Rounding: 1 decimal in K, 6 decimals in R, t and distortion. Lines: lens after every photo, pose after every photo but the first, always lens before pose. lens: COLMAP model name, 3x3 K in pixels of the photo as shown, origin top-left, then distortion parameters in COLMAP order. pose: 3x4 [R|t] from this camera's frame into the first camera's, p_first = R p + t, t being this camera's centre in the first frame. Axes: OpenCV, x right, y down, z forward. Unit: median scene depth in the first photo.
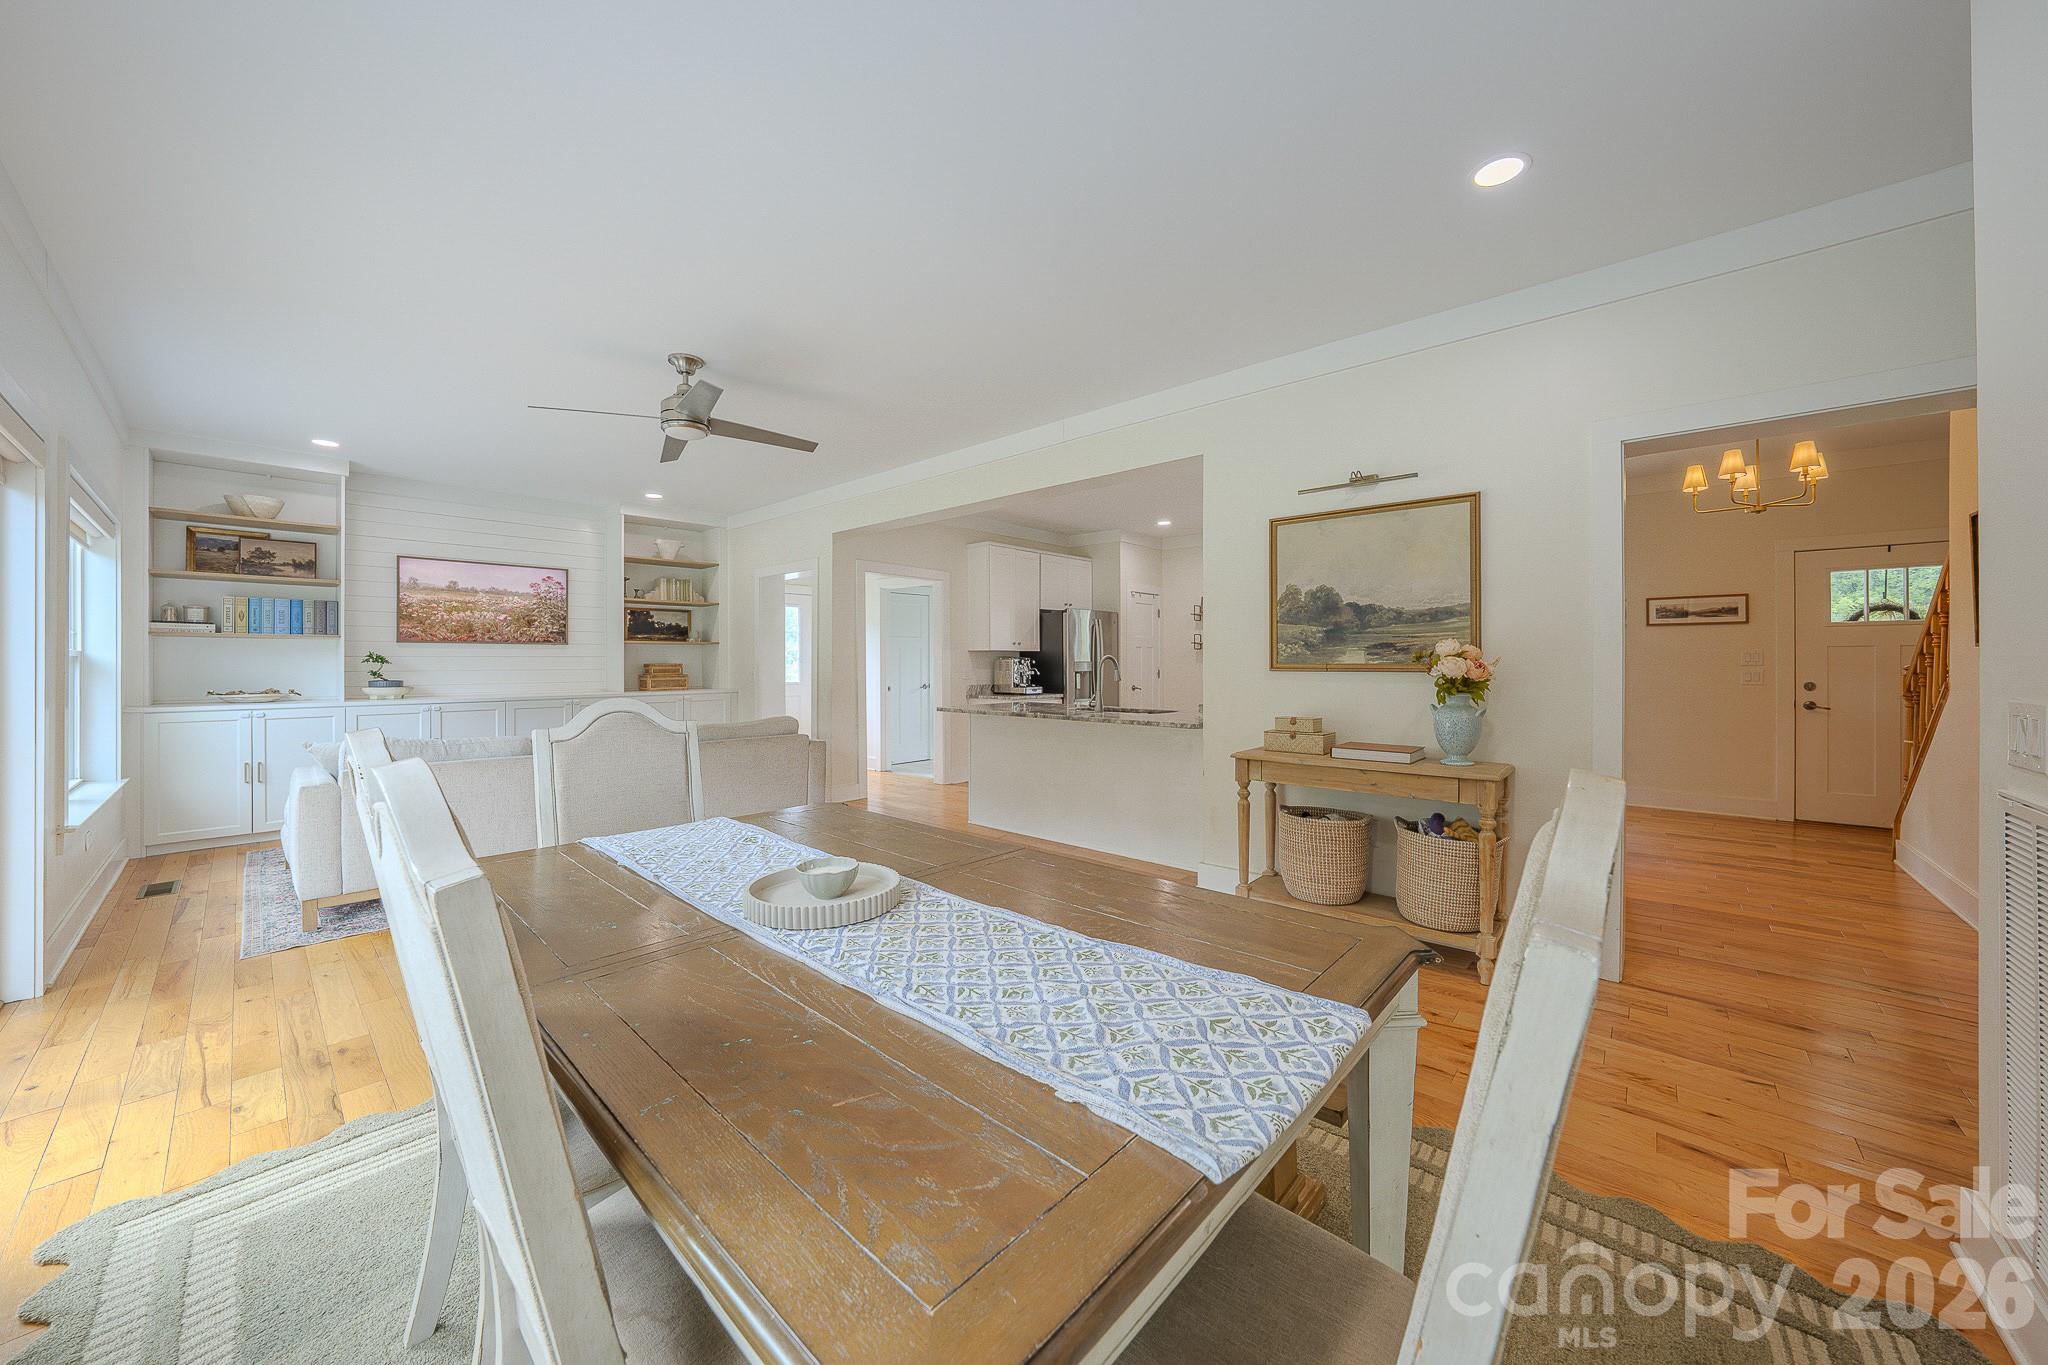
lens RADIAL K [[708.5, 0, 1031.0], [0, 708.5, 676.4], [0, 0, 1]] dist [-0.028172, 0.005657]
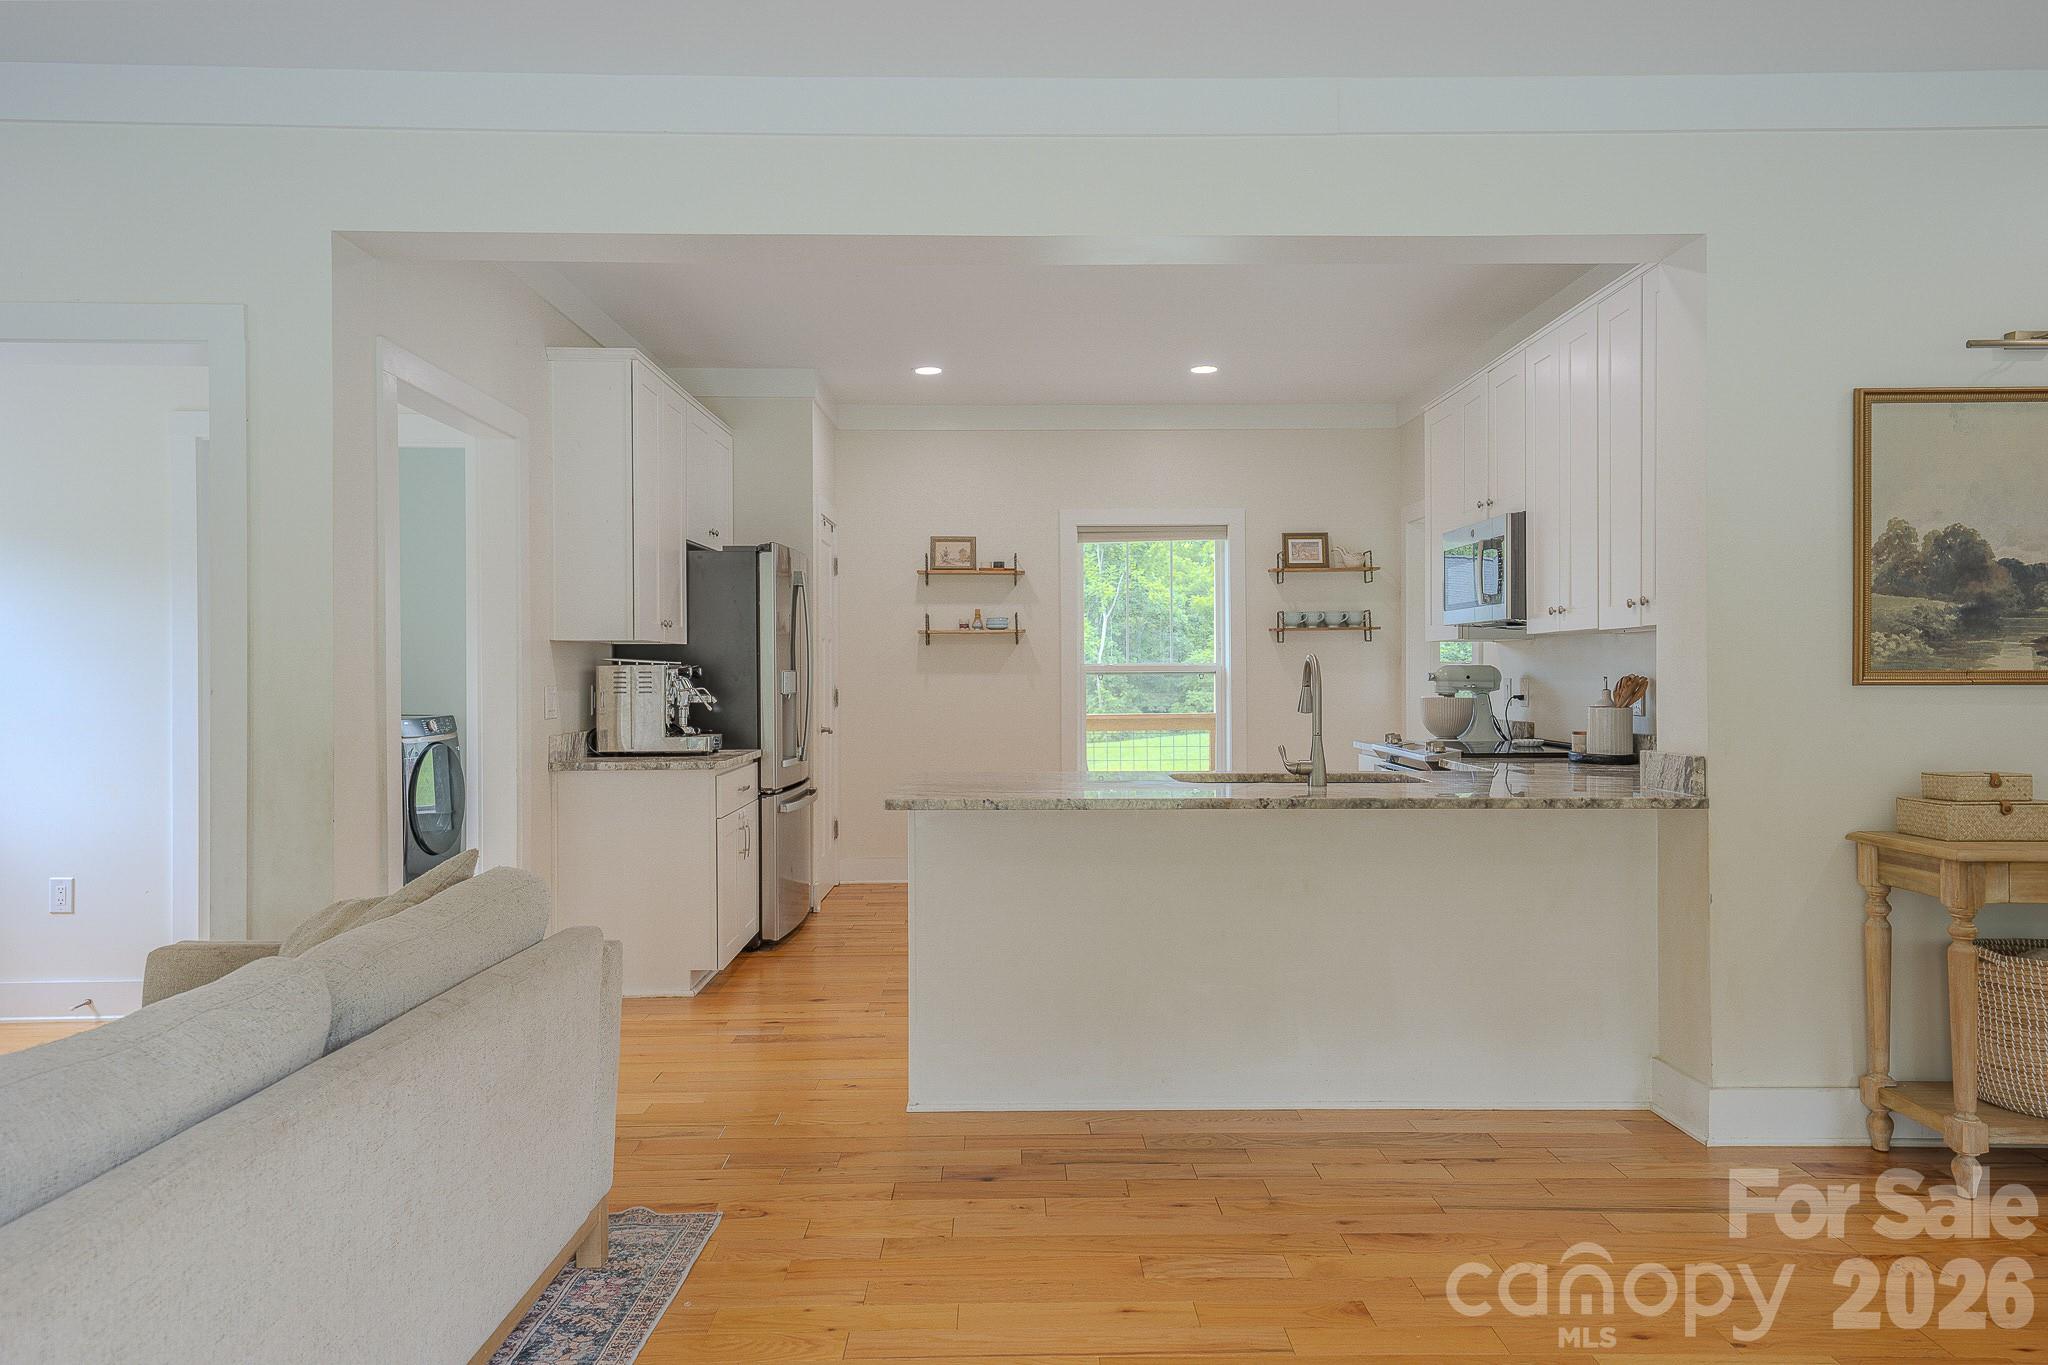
lens RADIAL K [[1321.5, 0, 1035.3], [0, 1321.5, 675.5], [0, 0, 1]] dist [0.031800, -0.000089]
pose [[0.736685, -0.005089, 0.676217, -0.359824], [0.017320, 0.999786, -0.011345, -0.006730], [-0.676014, 0.020070, 0.736615, 0.327842]]
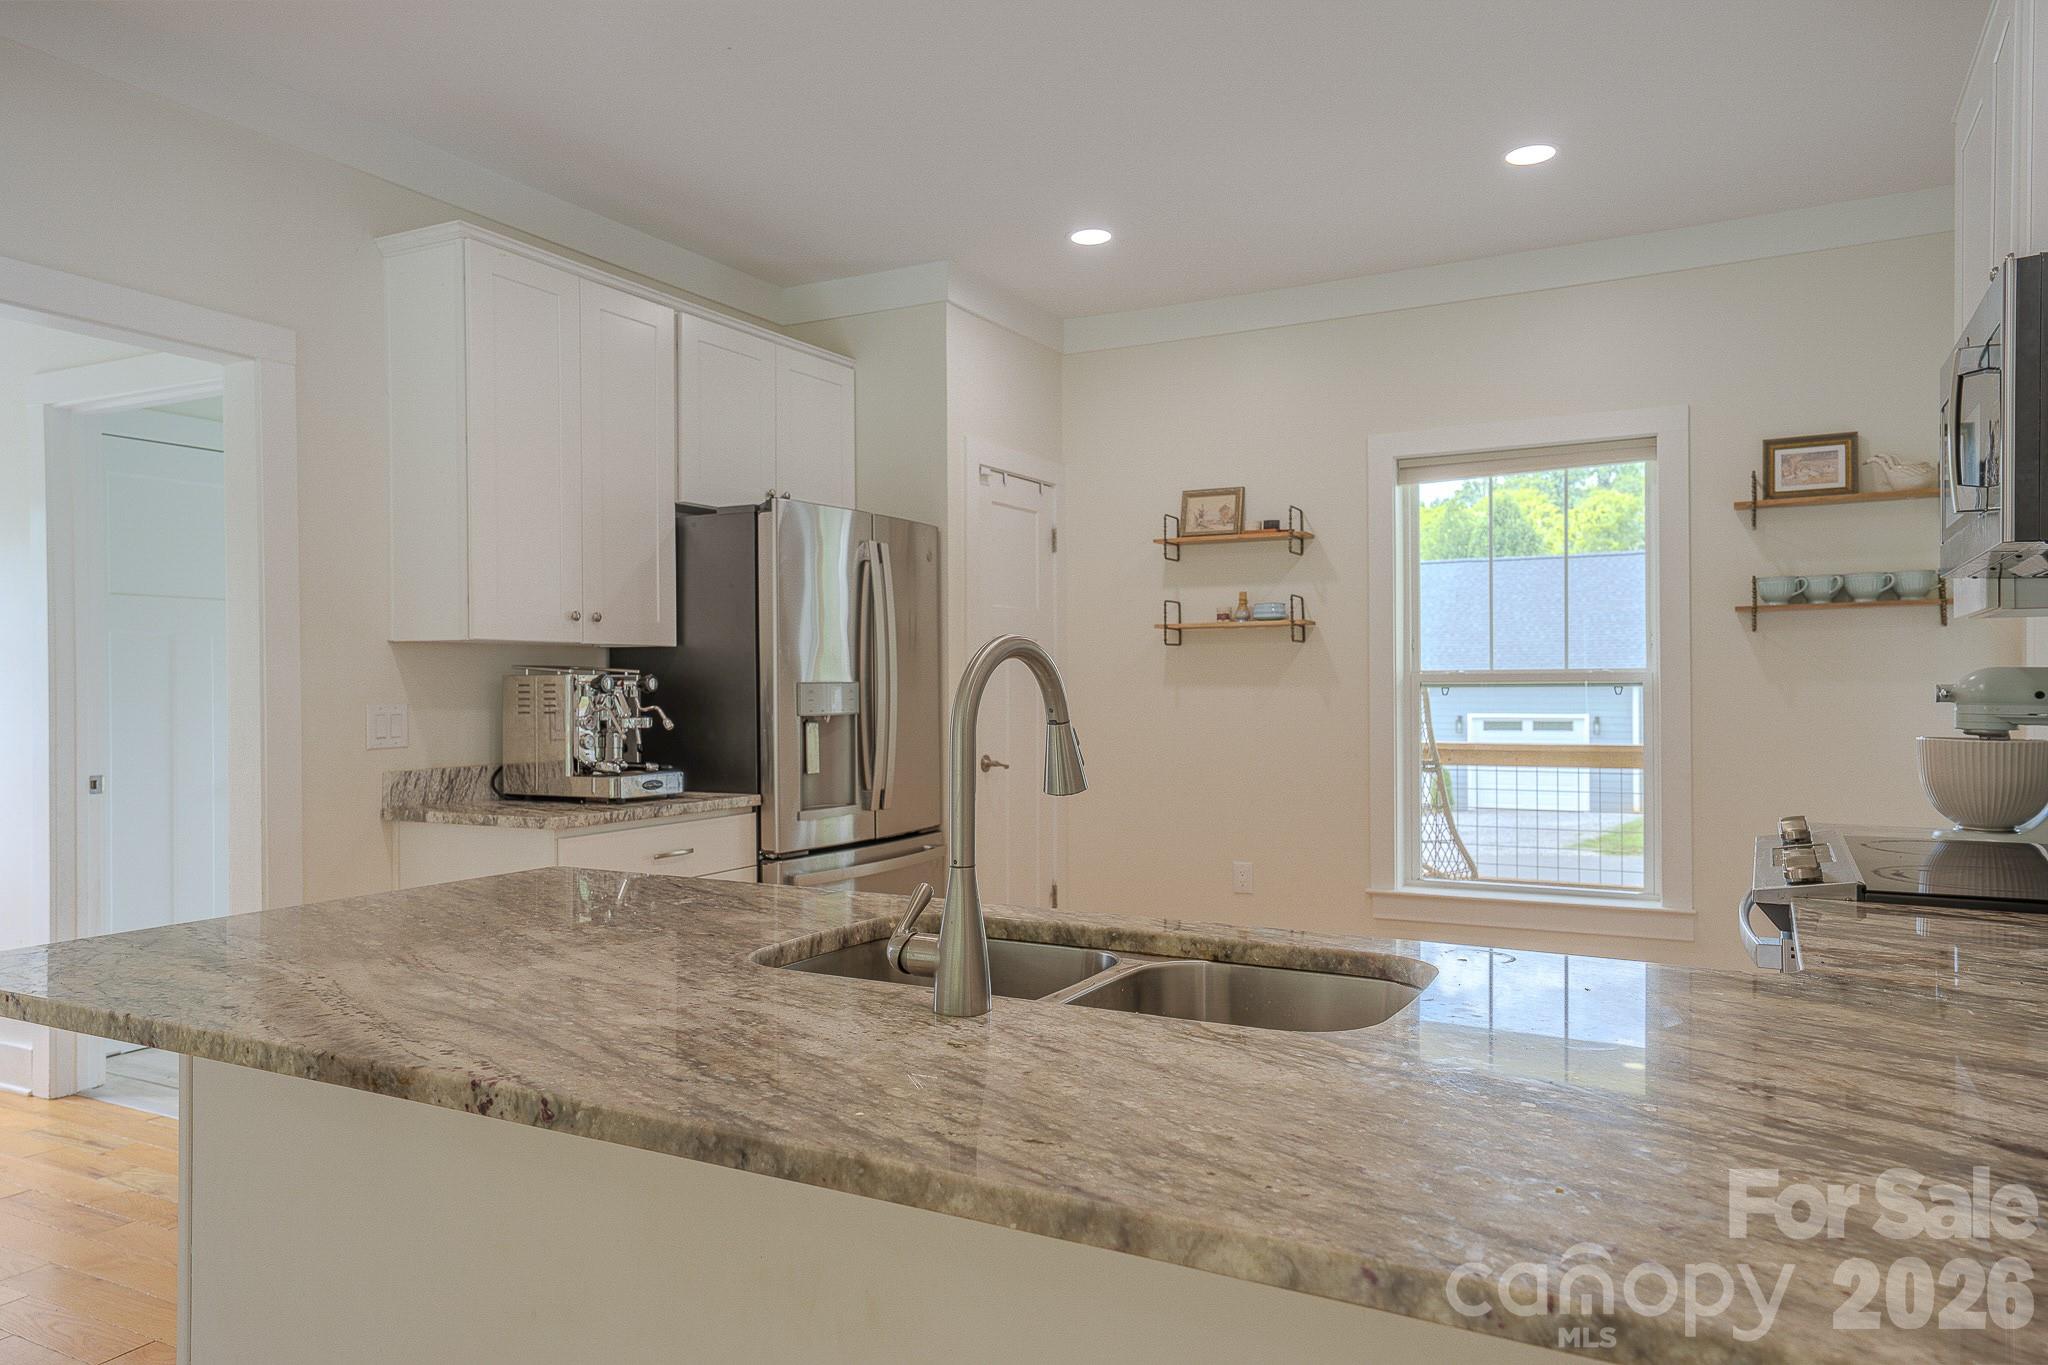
lens RADIAL K [[1321.5, 0, 1035.3], [0, 1321.5, 675.5], [0, 0, 1]] dist [0.031800, -0.000089]
pose [[0.973760, -0.002644, 0.227562, 0.032808], [0.008966, 0.999602, -0.026752, -0.008203], [-0.227400, 0.028091, 0.973396, 0.454222]]
